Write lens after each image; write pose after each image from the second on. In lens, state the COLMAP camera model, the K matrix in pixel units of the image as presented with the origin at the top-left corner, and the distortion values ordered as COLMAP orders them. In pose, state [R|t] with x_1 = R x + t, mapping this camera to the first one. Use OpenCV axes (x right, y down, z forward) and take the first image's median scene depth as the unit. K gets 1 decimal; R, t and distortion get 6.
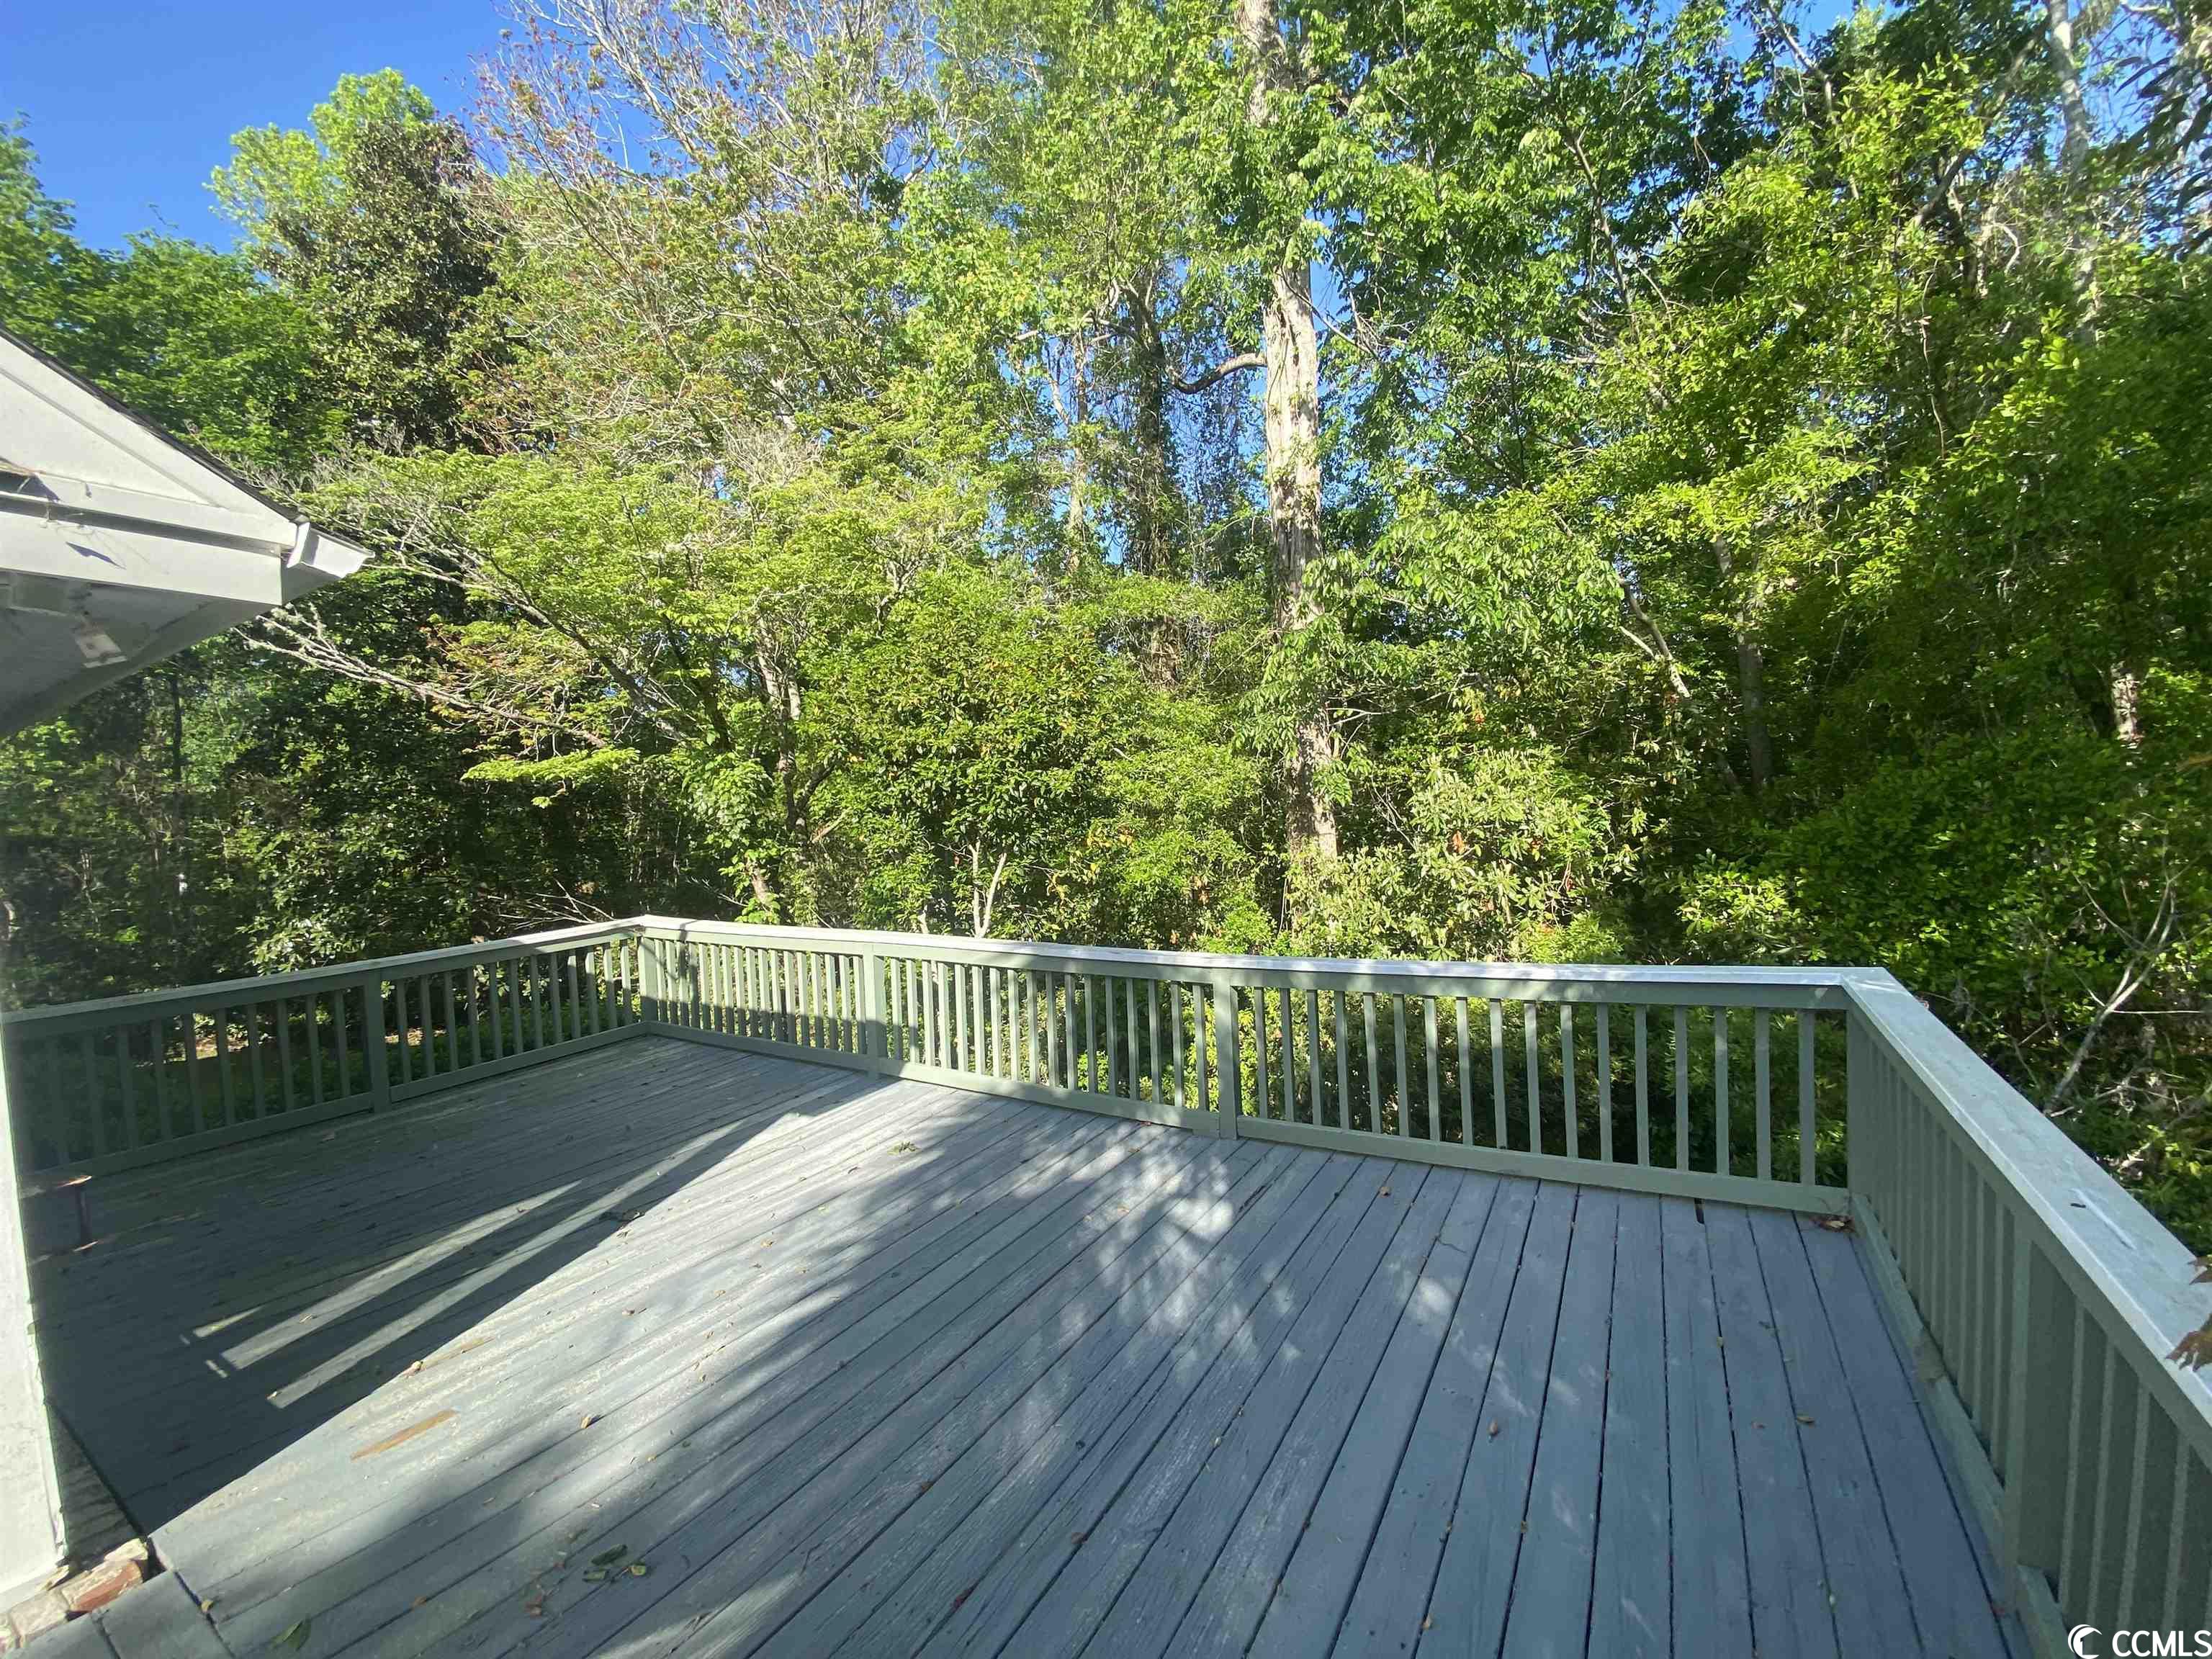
lens RADIAL K [[889.3, 0, 1101.8], [0, 889.3, 824.5], [0, 0, 1]] dist [0.038928, -0.029119]
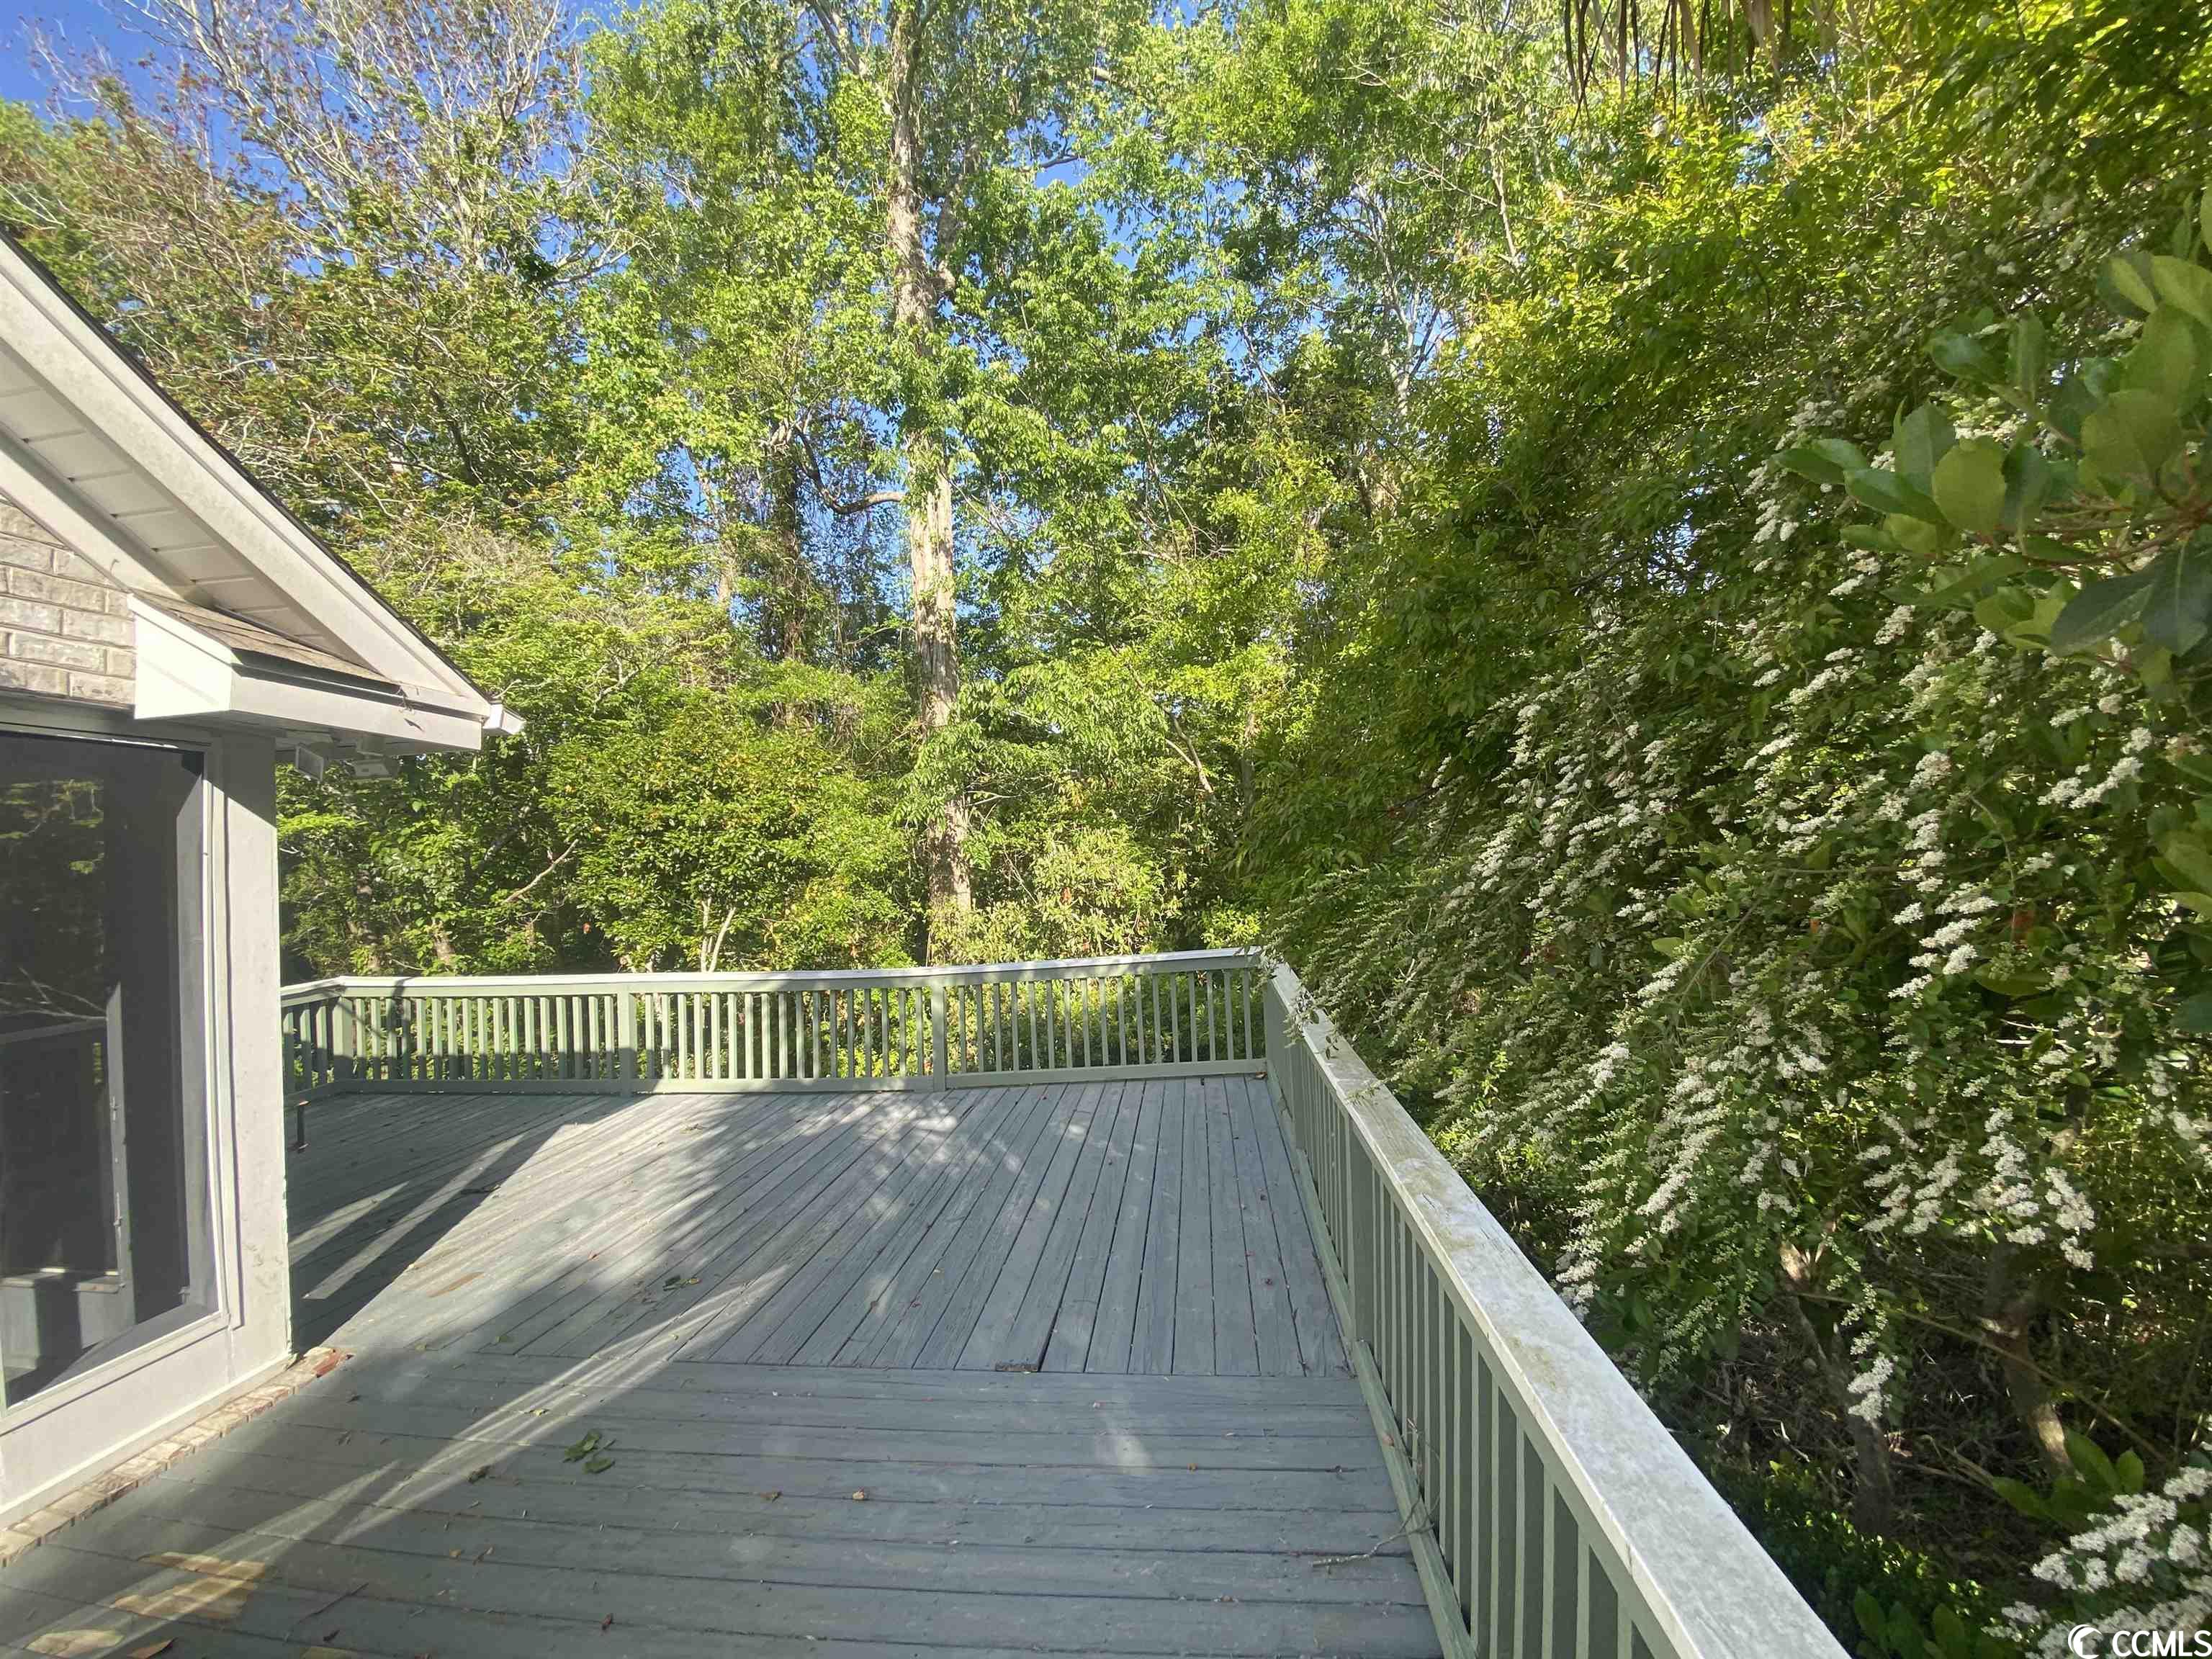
lens RADIAL K [[884.3, 0, 1092.7], [0, 884.3, 832.0], [0, 0, 1]] dist [0.052556, -0.039159]
pose [[0.909958, 0.016178, 0.414384, -0.156728], [0.011010, 0.997944, -0.063140, 0.010894], [-0.414554, 0.062017, 0.907909, -0.304576]]
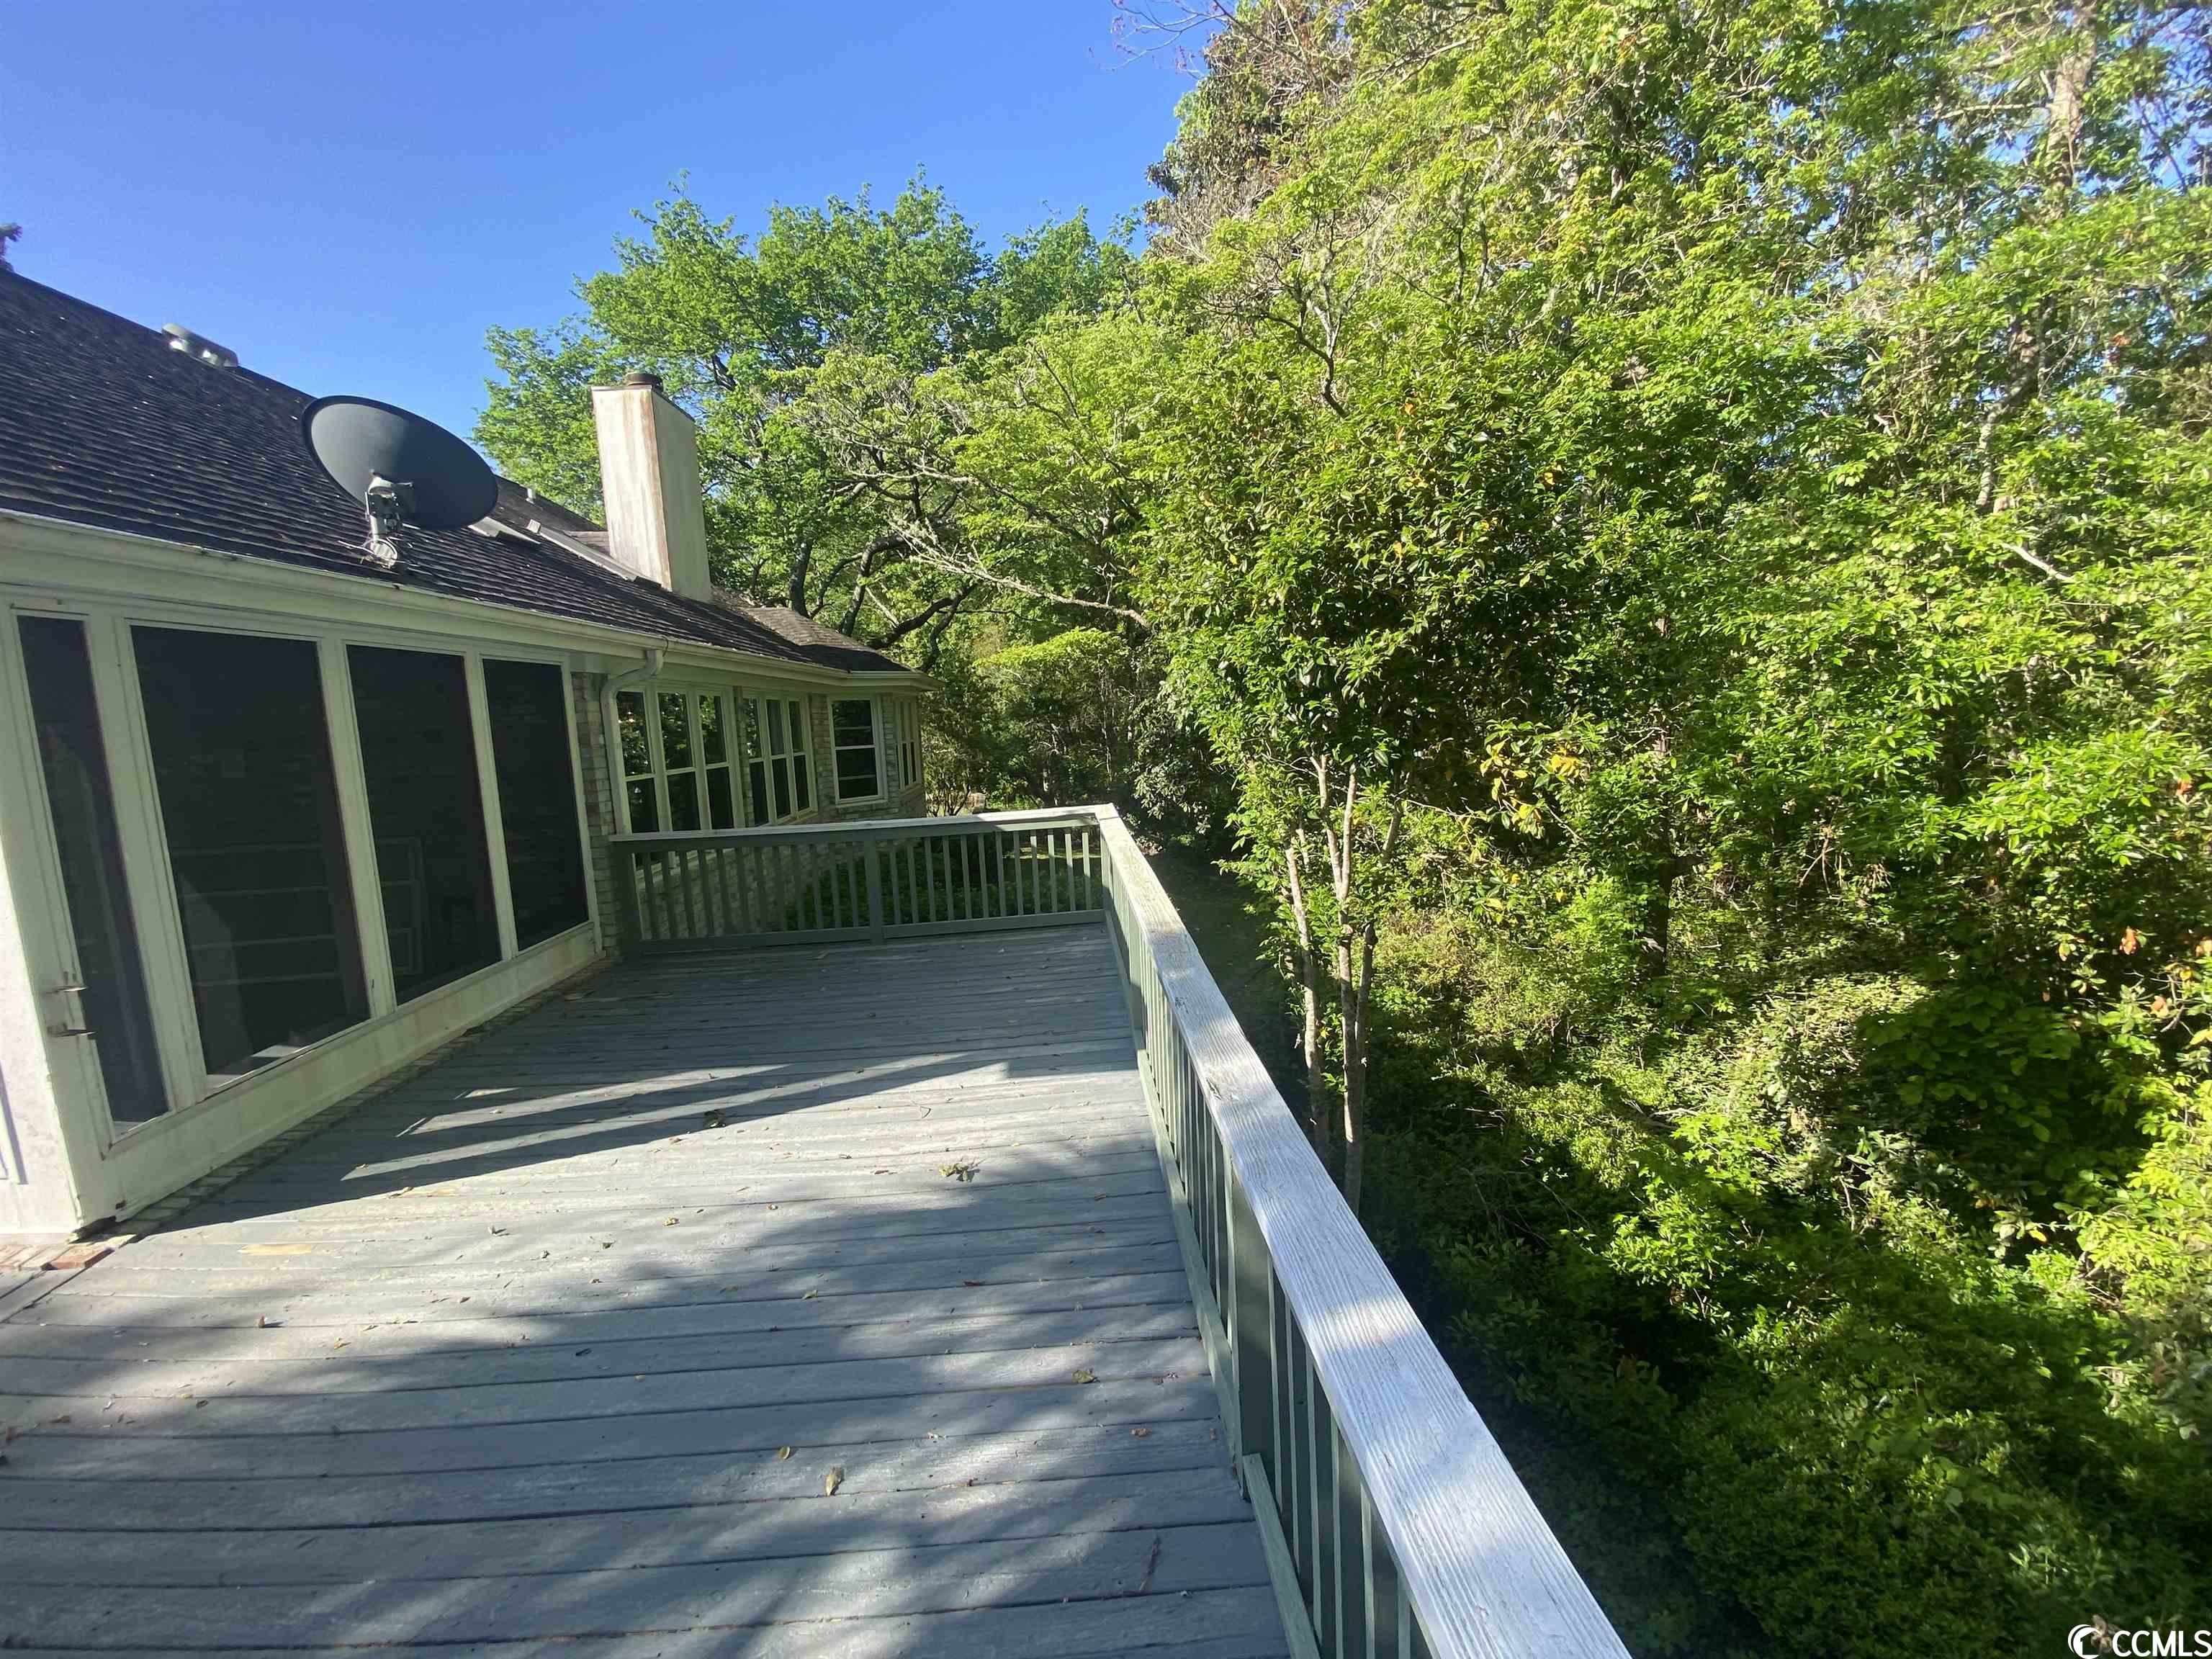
lens RADIAL K [[884.3, 0, 1092.7], [0, 884.3, 832.0], [0, 0, 1]] dist [0.052556, -0.039159]
pose [[0.559615, 0.139664, -0.816899, 0.270967], [0.001570, 0.985517, 0.169568, -0.030786], [0.828751, -0.096175, 0.551291, 0.462559]]
